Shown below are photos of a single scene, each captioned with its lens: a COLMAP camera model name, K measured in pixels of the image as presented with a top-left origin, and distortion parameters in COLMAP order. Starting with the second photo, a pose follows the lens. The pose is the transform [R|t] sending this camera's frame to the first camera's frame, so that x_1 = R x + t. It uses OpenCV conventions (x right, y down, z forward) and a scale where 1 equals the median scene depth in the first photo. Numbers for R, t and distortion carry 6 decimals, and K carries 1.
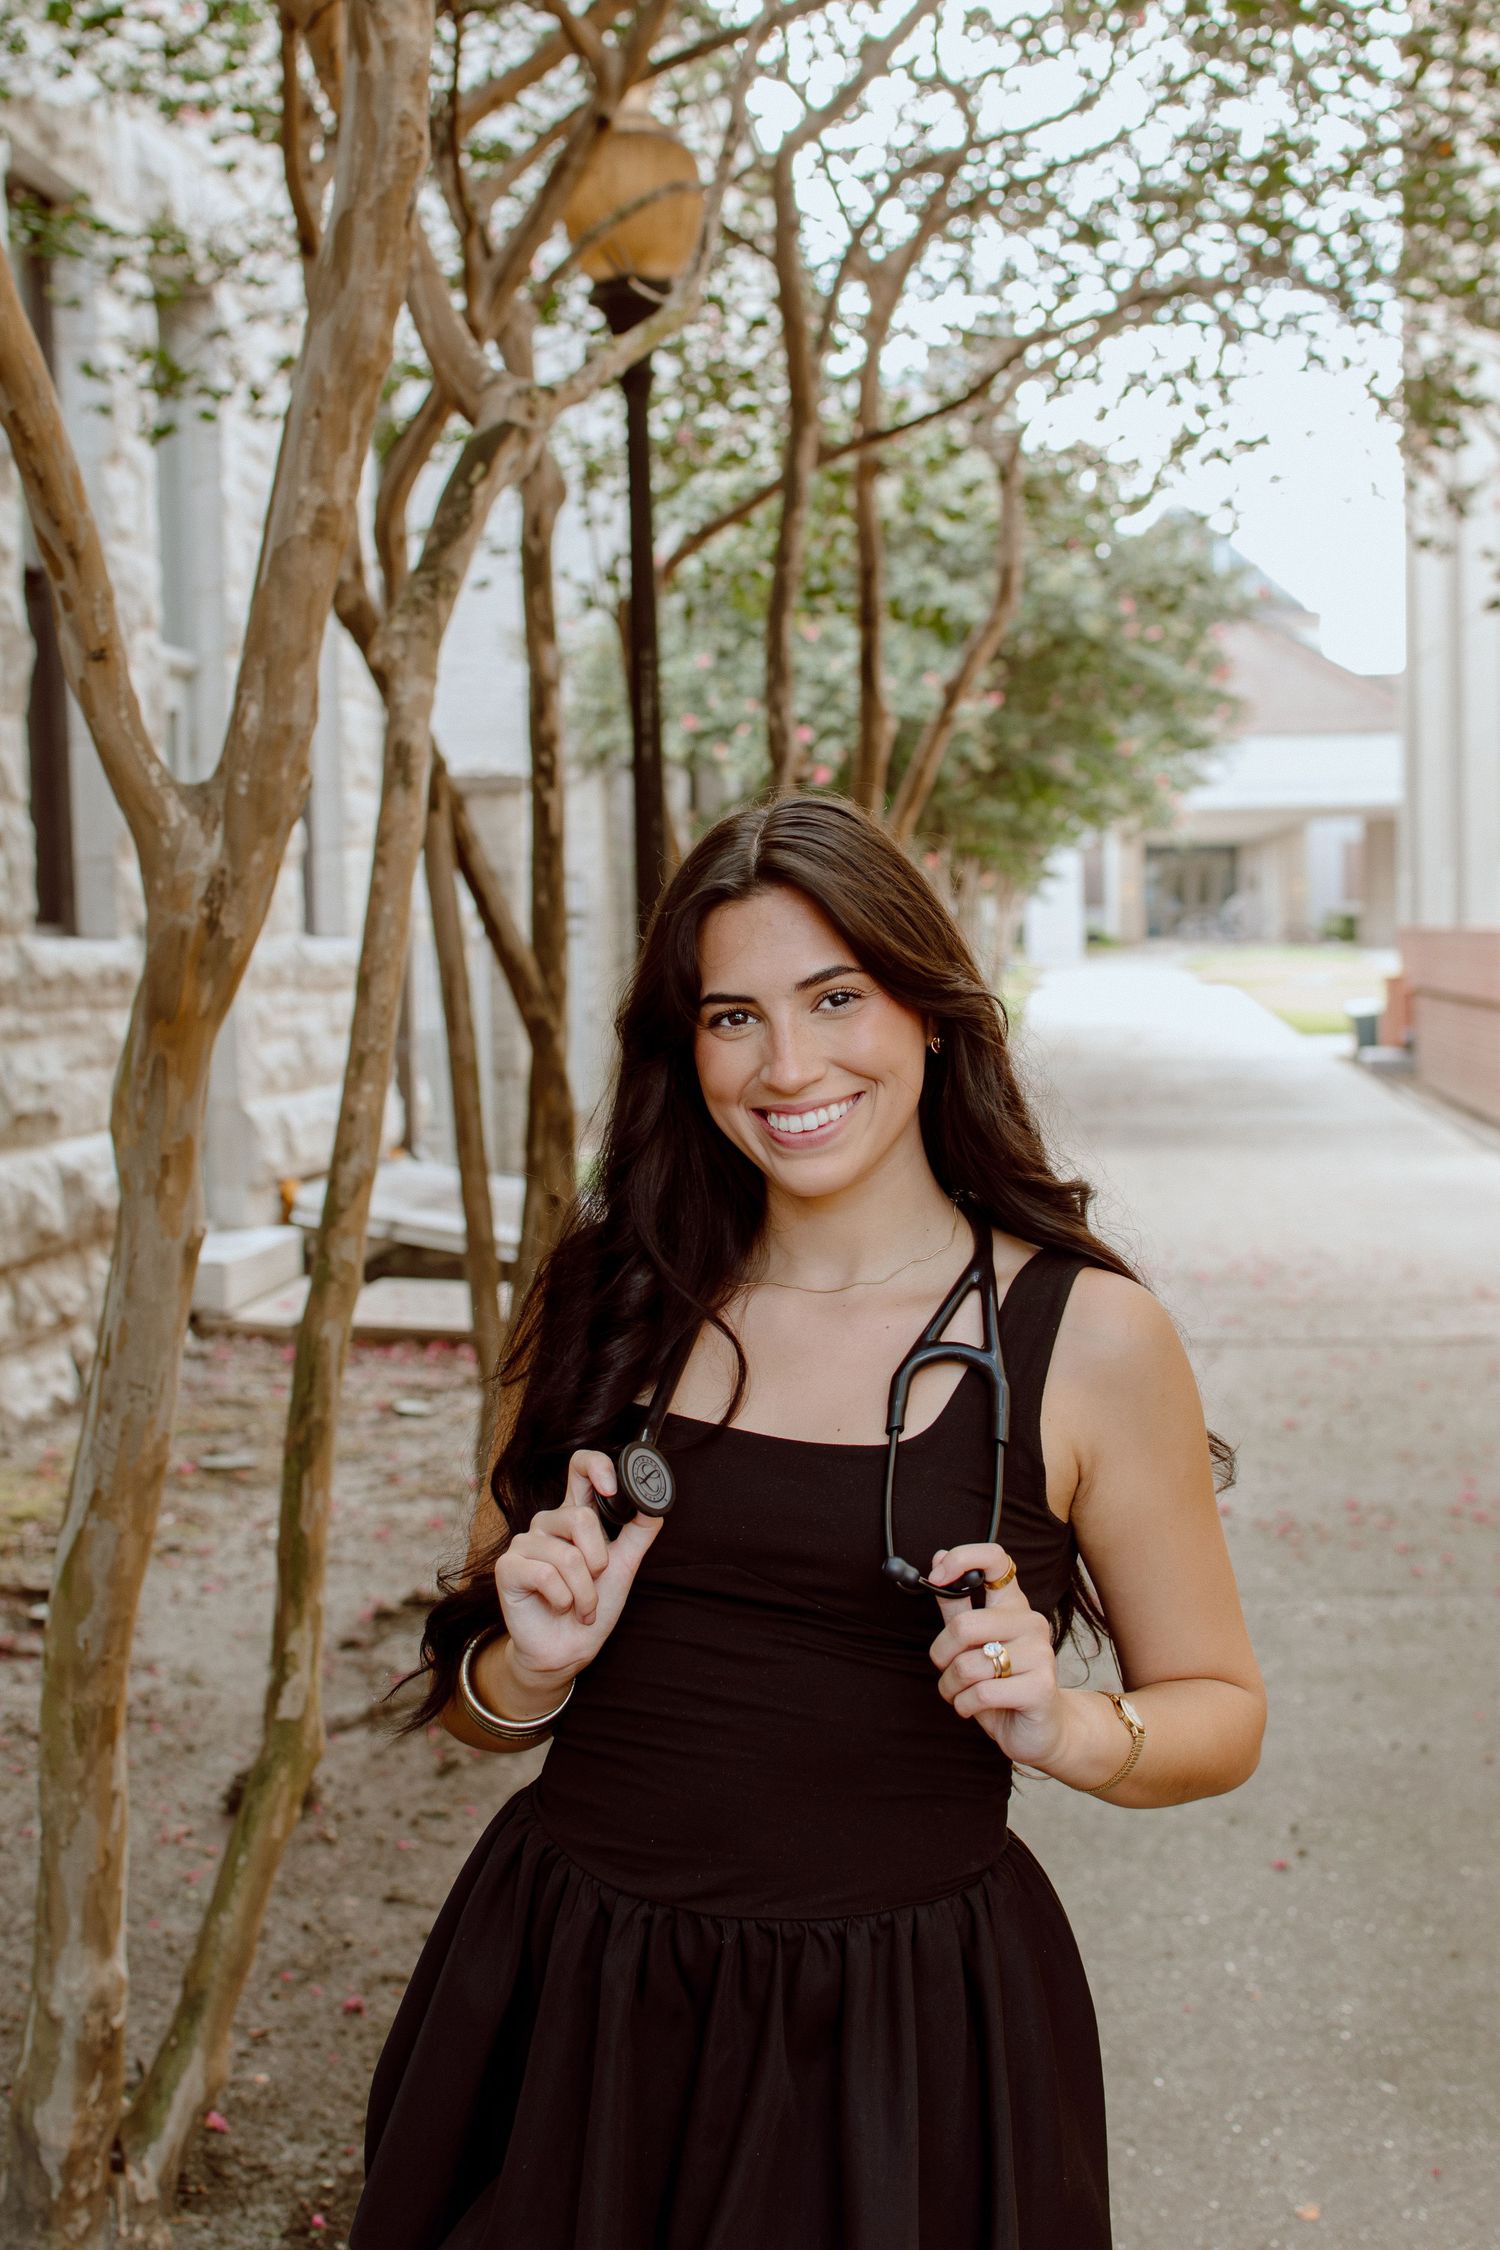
lens RADIAL K [[3372.3, 0, 750.0], [0, 3372.3, 1125.0], [0, 0, 1]] dist [0.235227, -0.020063]
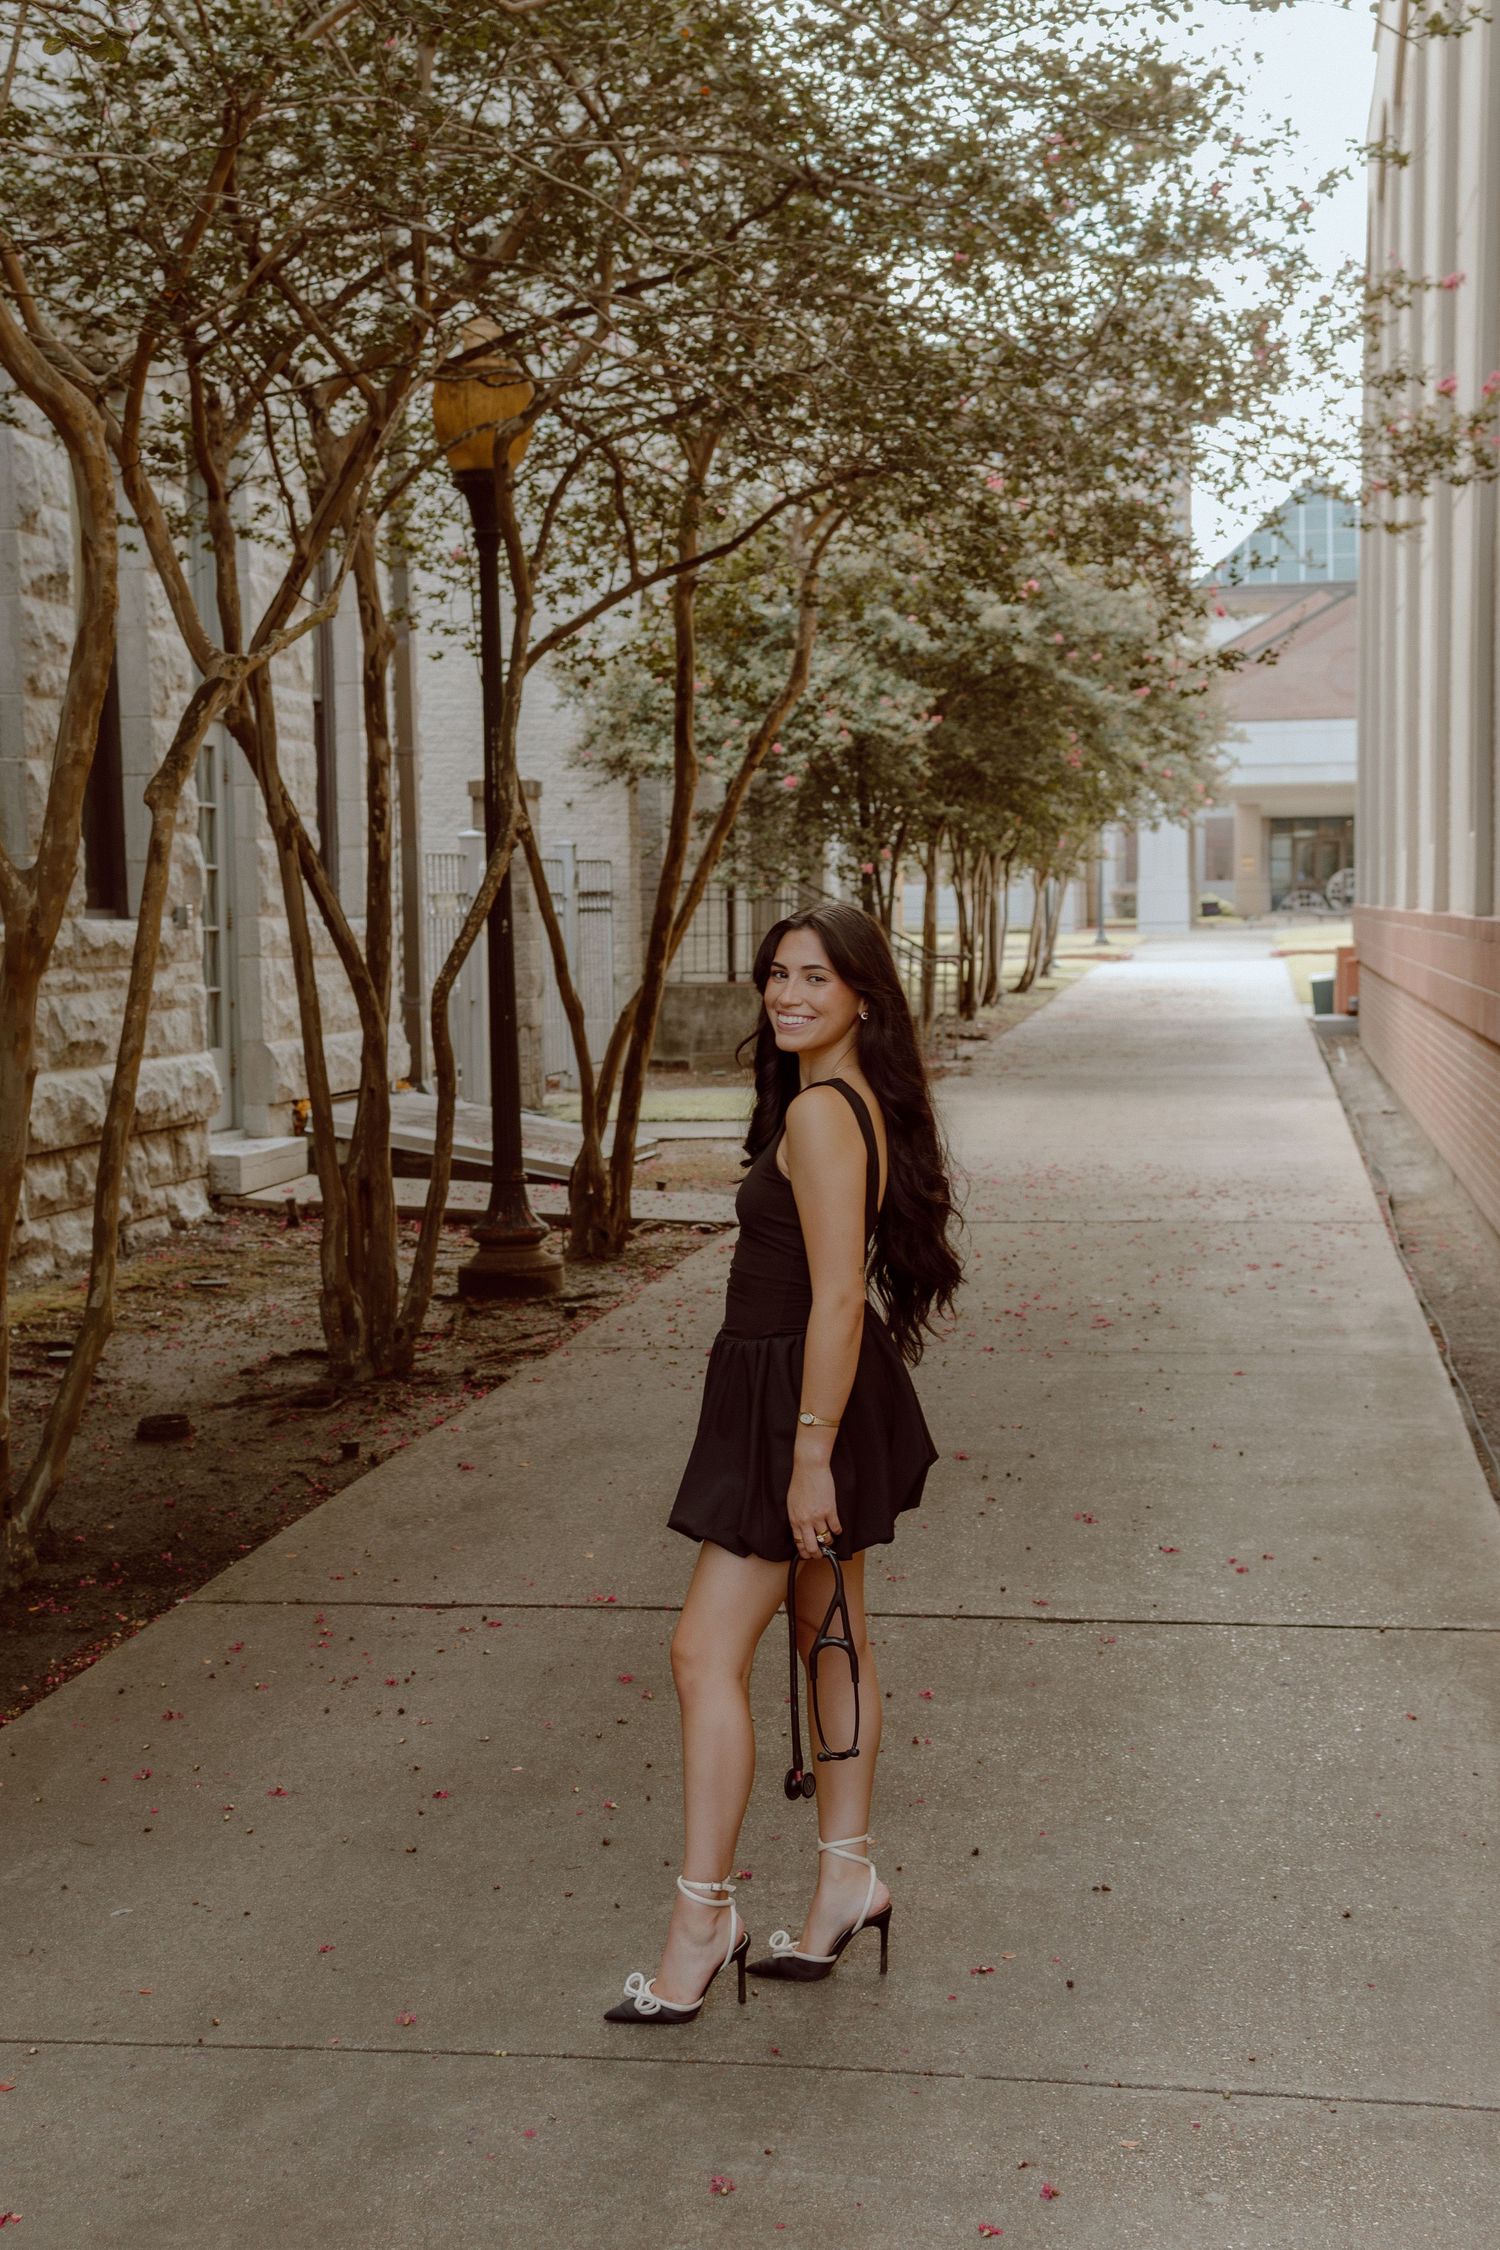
lens RADIAL K [[3186.9, 0, 750.0], [0, 3186.9, 1125.0], [0, 0, 1]] dist [0.372114, 0.002746]
pose [[0.999188, 0.005832, -0.039874, 0.089615], [-0.005335, 0.999907, 0.012570, 0.009185], [0.039943, -0.012347, 0.999126, -0.248641]]
